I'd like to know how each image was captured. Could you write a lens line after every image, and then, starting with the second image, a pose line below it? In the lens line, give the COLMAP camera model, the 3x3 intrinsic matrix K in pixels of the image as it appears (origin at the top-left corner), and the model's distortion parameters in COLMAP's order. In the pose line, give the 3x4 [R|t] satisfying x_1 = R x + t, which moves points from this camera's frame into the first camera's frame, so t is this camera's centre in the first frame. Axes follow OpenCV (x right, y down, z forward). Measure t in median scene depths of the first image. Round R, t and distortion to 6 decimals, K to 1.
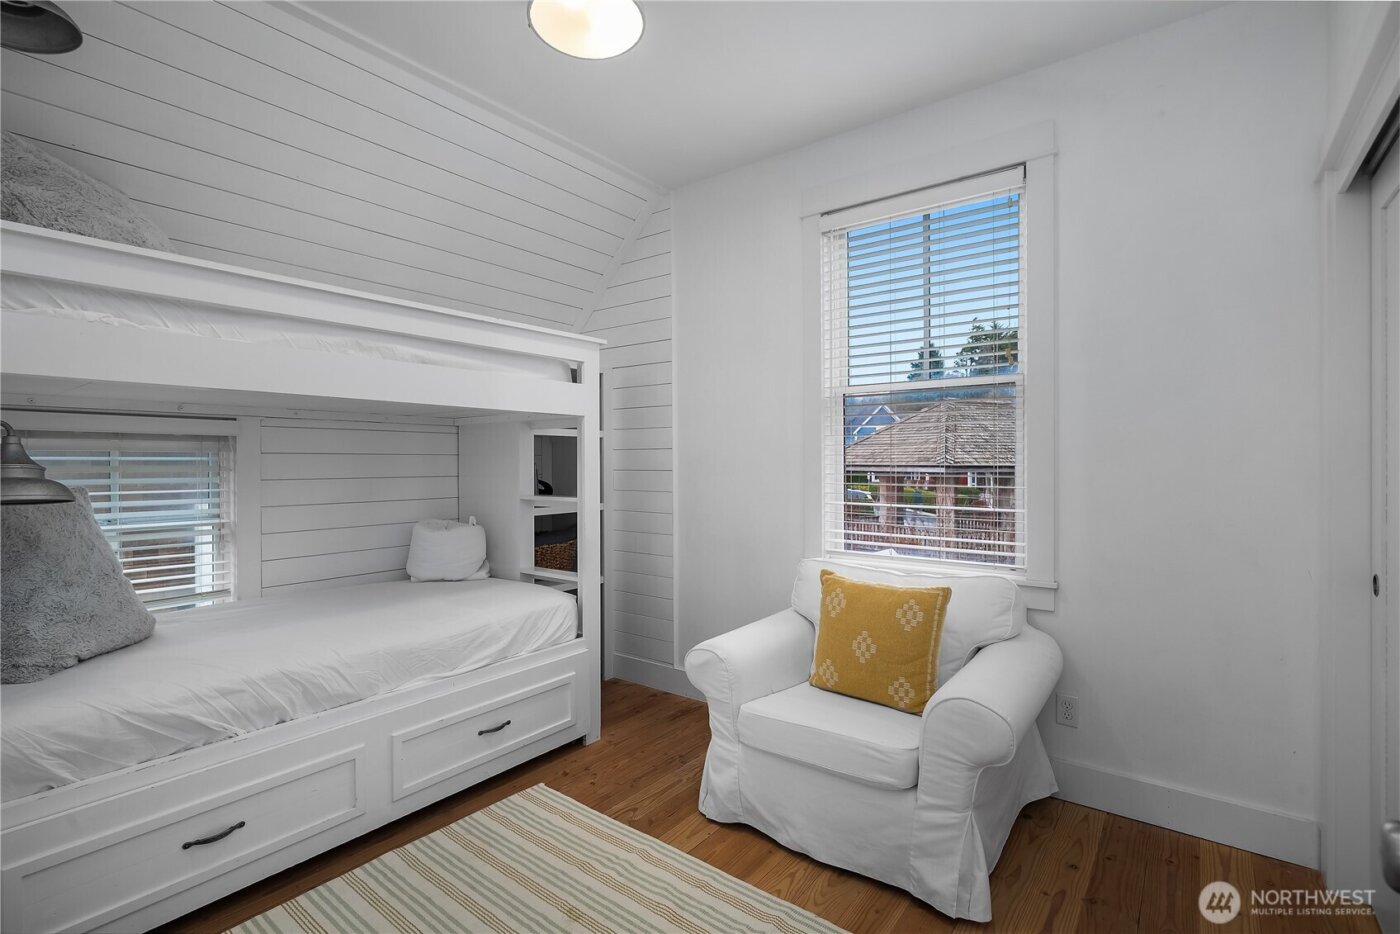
lens RADIAL K [[655.1, 0, 696.1], [0, 655.1, 465.2], [0, 0, 1]] dist [0.000584, 0.000476]
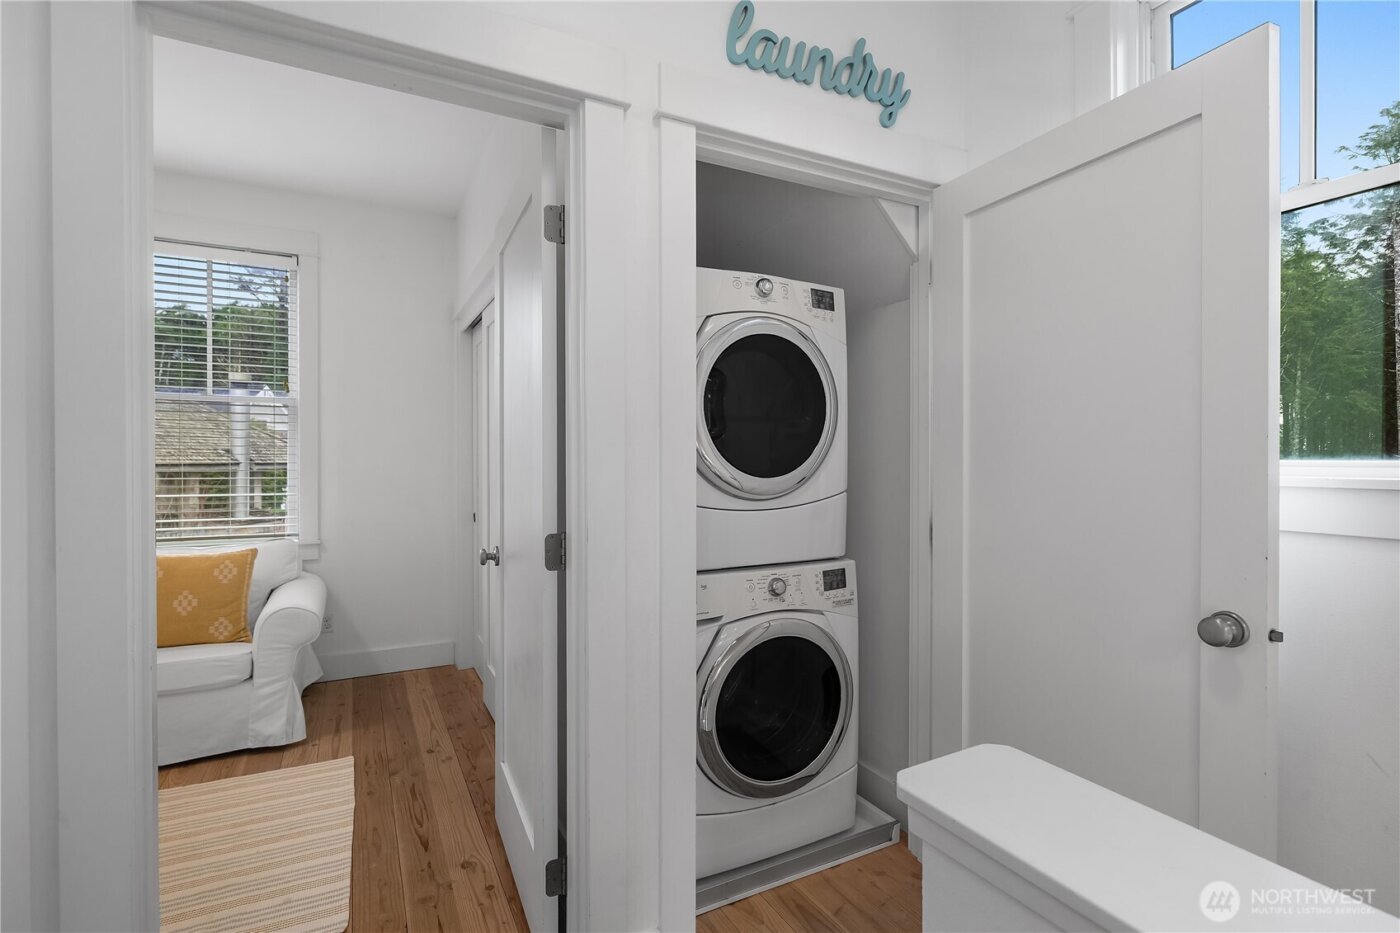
lens RADIAL K [[655.1, 0, 696.1], [0, 655.1, 464.7], [0, 0, 1]] dist [0.000584, 0.000476]
pose [[0.416397, -0.000685, 0.909182, -0.511177], [0.002965, 0.999995, -0.000605, 0.009455], [-0.909178, 0.002948, 0.416397, -0.463284]]
